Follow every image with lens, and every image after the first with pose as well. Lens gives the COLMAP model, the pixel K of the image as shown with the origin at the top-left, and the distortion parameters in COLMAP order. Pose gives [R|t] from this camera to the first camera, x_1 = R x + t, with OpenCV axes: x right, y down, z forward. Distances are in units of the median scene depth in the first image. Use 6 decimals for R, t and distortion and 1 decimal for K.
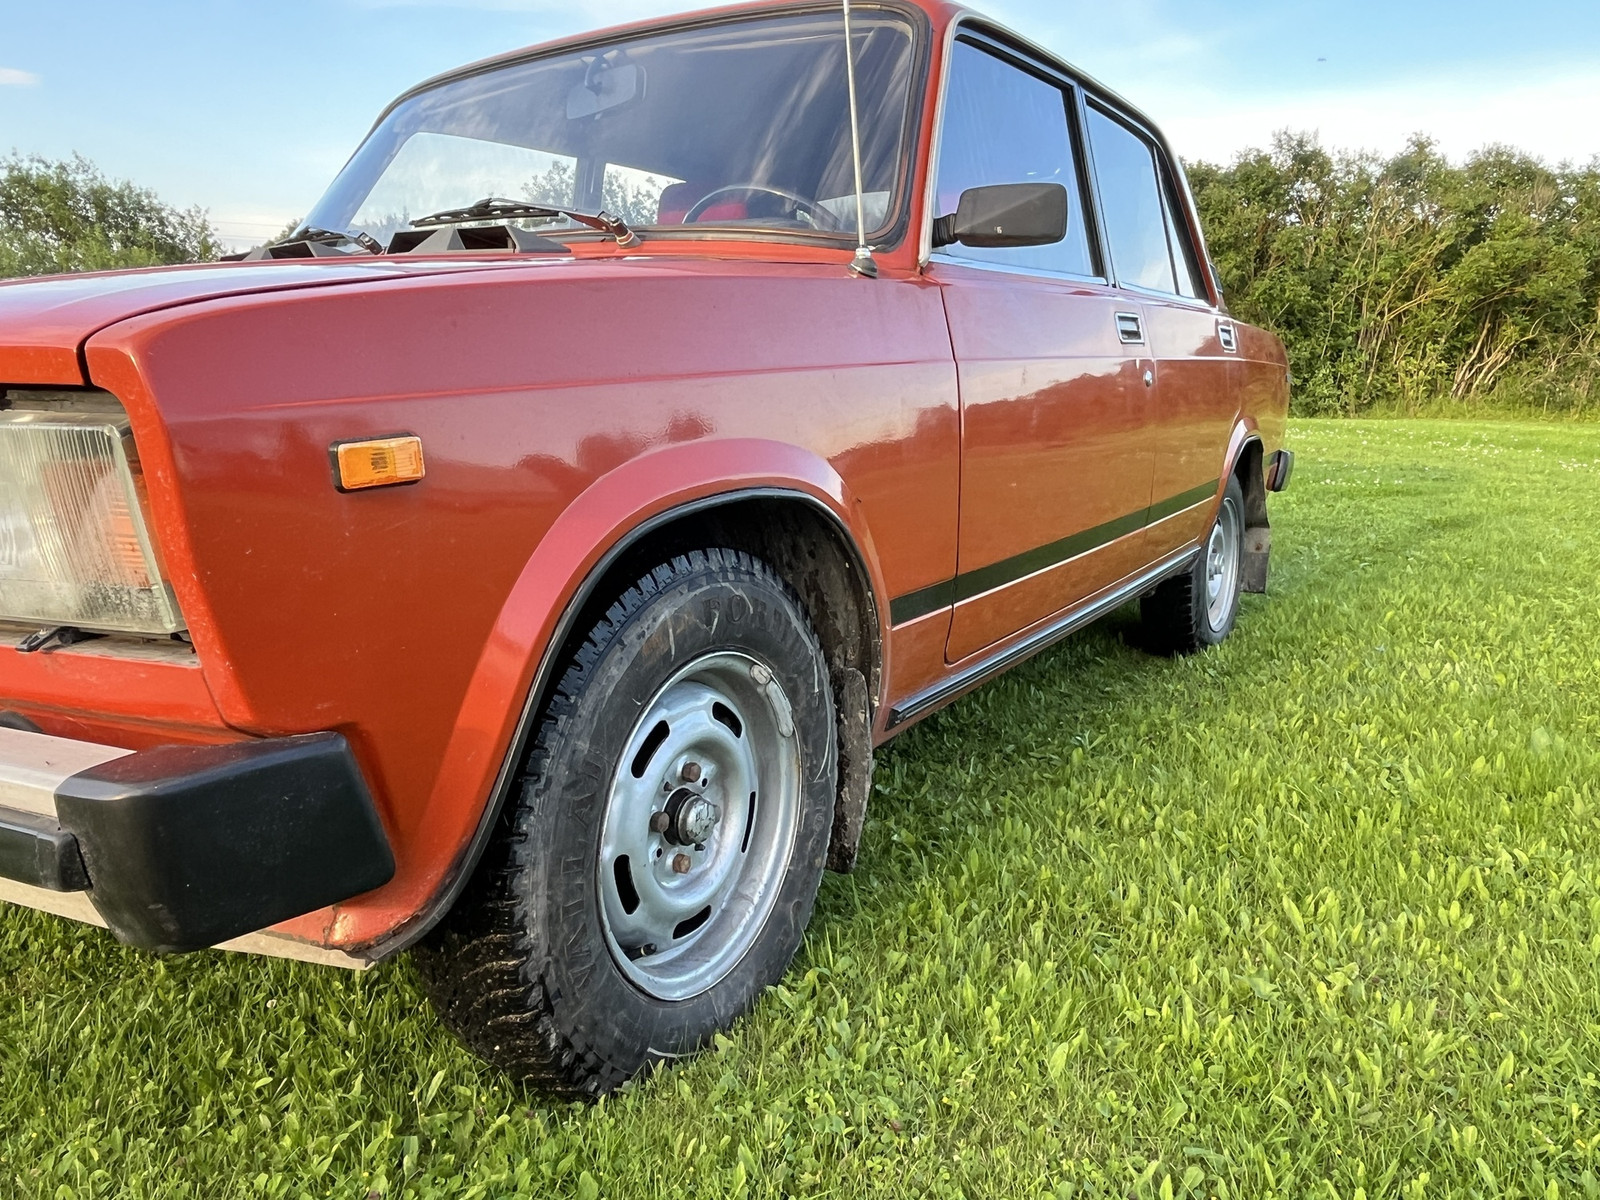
lens RADIAL K [[1183.6, 0, 766.0], [0, 1183.6, 620.0], [0, 0, 1]] dist [-0.002628, -0.008136]
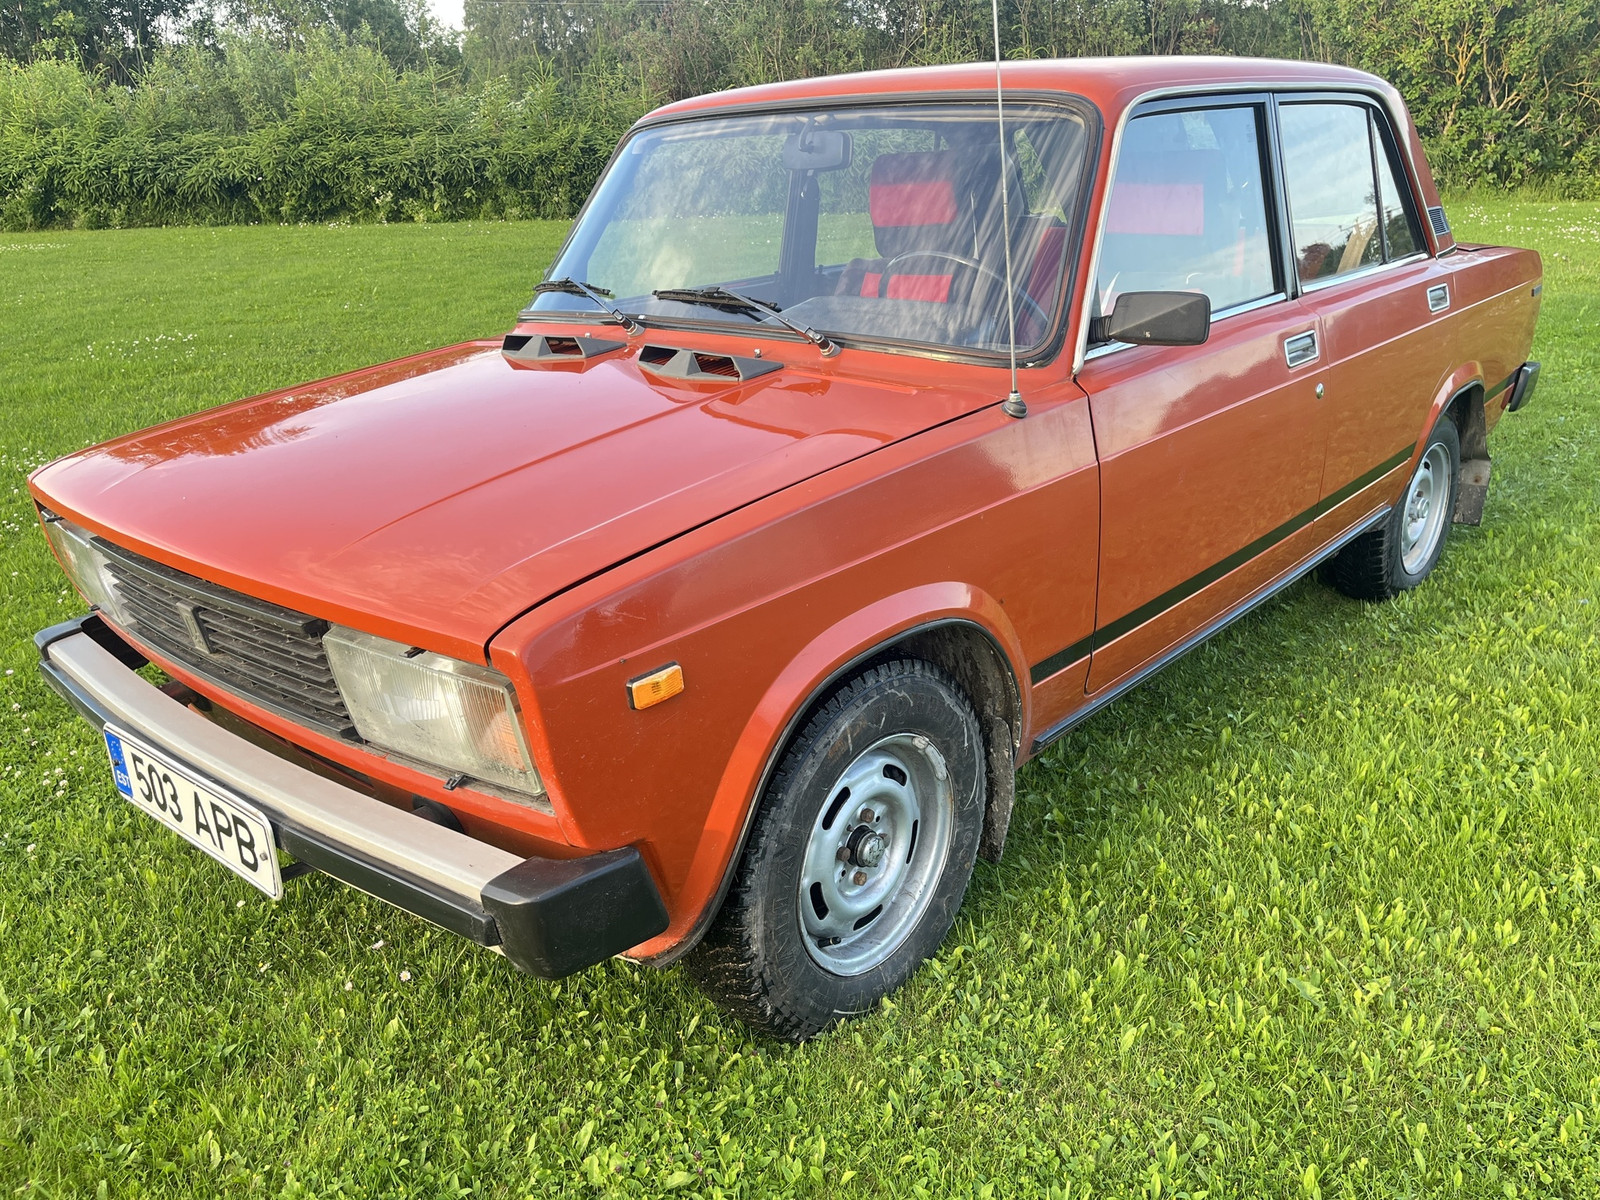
lens RADIAL K [[1271.1, 0, 782.8], [0, 1271.1, 608.1], [0, 0, 1]] dist [0.064027, -0.086553]
pose [[0.983717, 0.025119, -0.177958, 0.098723], [0.006352, 0.984706, 0.174107, -0.371202], [0.179610, -0.172402, 0.968513, -0.419662]]
